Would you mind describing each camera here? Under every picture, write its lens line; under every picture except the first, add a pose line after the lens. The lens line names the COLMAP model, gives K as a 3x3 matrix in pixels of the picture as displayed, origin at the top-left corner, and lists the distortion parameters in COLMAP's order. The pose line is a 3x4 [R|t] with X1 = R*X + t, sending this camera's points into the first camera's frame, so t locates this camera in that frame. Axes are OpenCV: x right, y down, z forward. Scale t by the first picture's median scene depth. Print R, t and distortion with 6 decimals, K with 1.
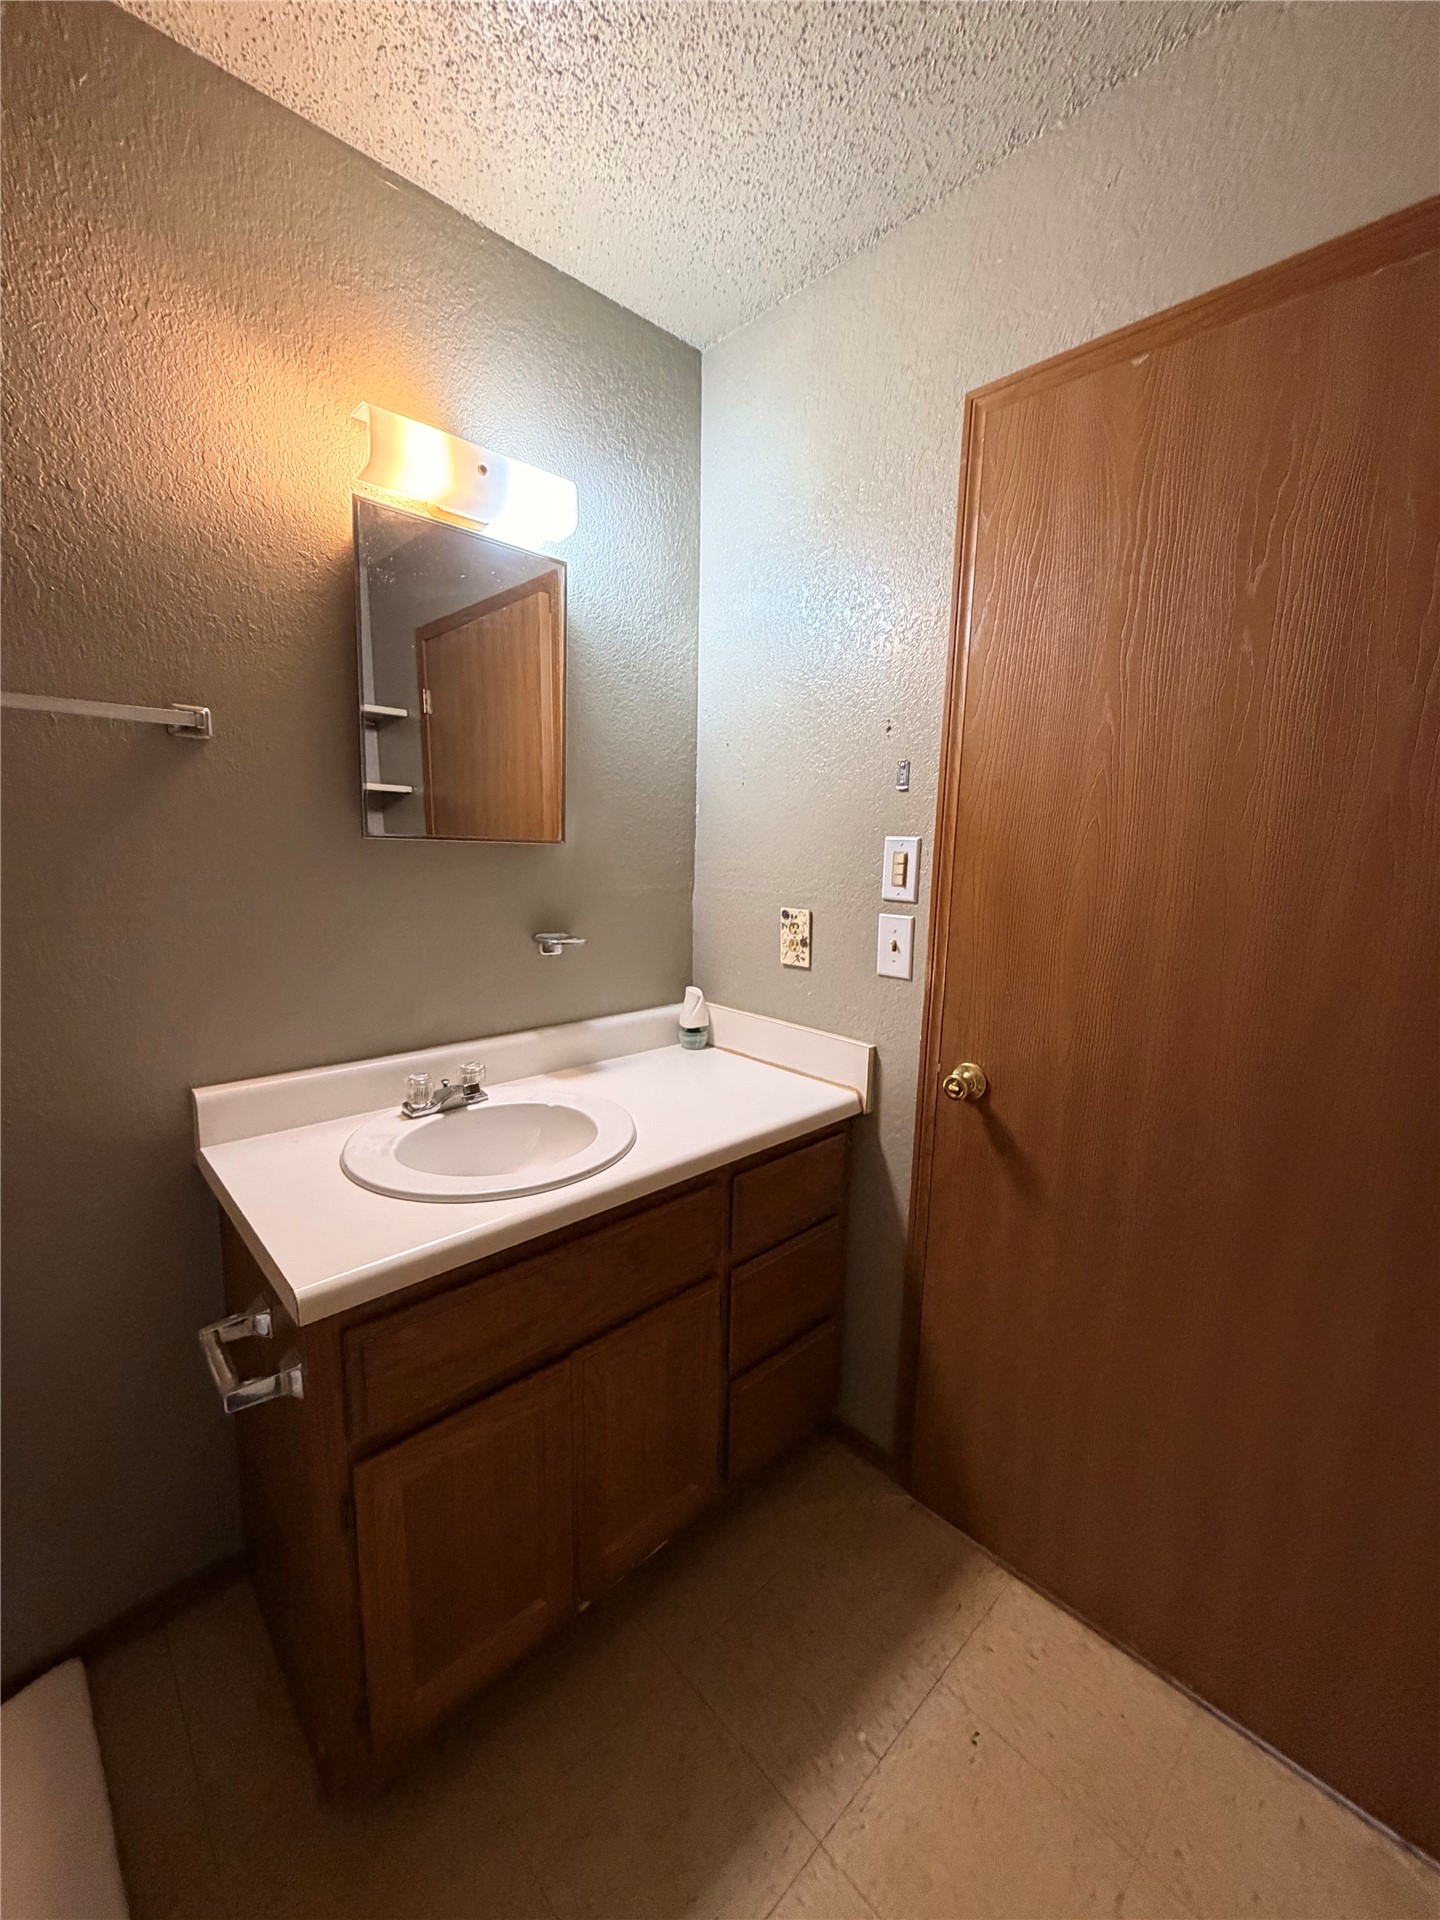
lens RADIAL K [[762.6, 0, 720.0], [0, 762.6, 960.0], [0, 0, 1]] dist [-0.002204, 0.000788]
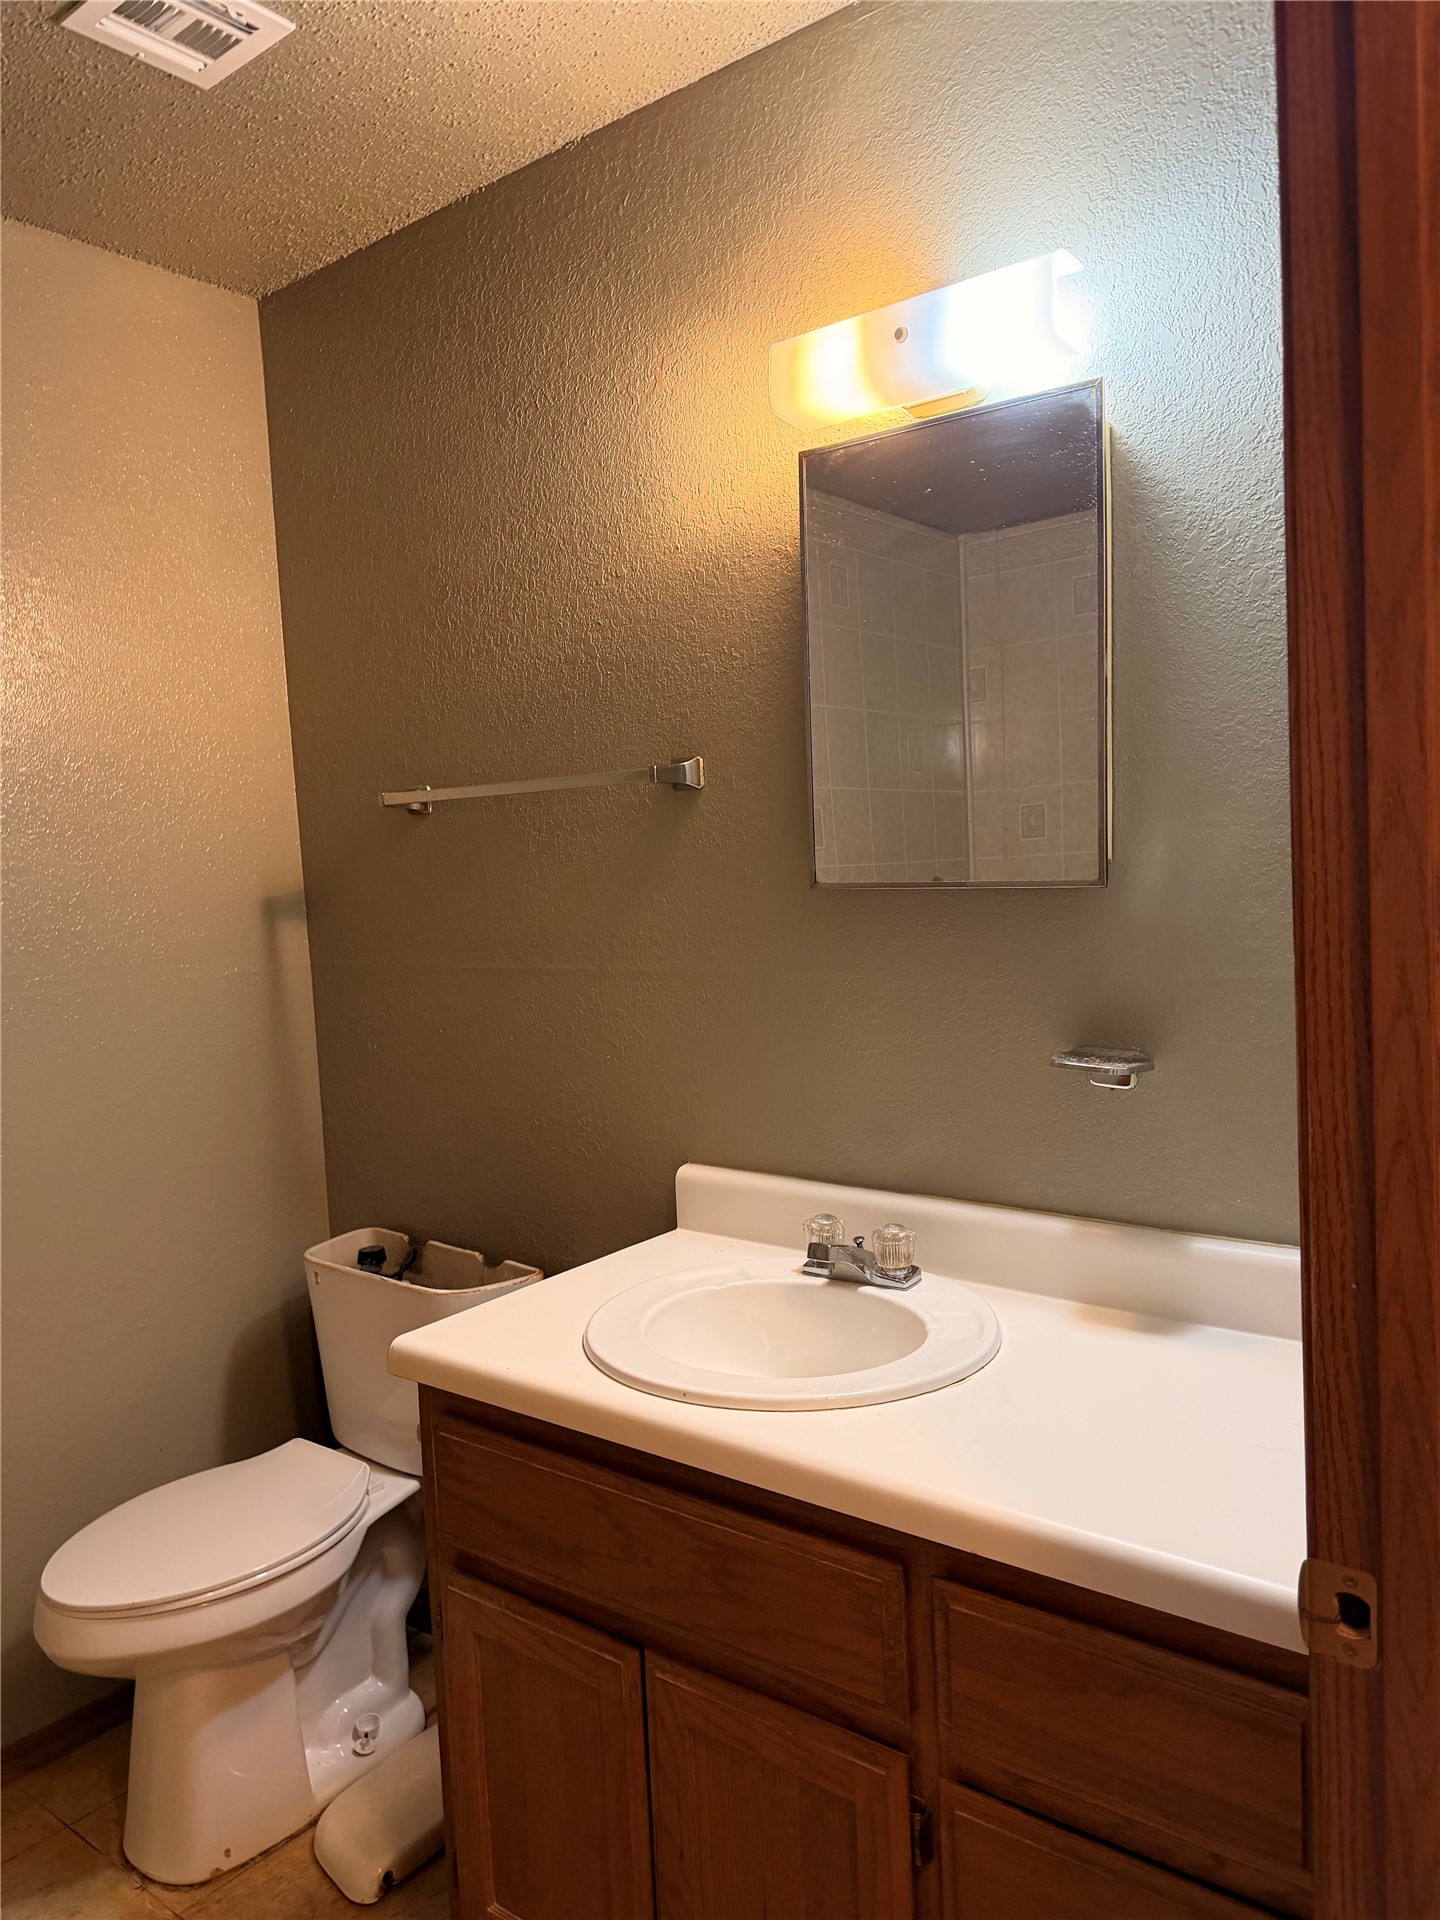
lens RADIAL K [[1328.1, 0, 732.5], [0, 1328.1, 961.1], [0, 0, 1]] dist [0.191086, -0.395345]
pose [[0.158579, 0.035601, -0.986704, 0.813575], [-0.115632, 0.993142, 0.017250, -0.097384], [0.980552, 0.111359, 0.161608, 0.687651]]
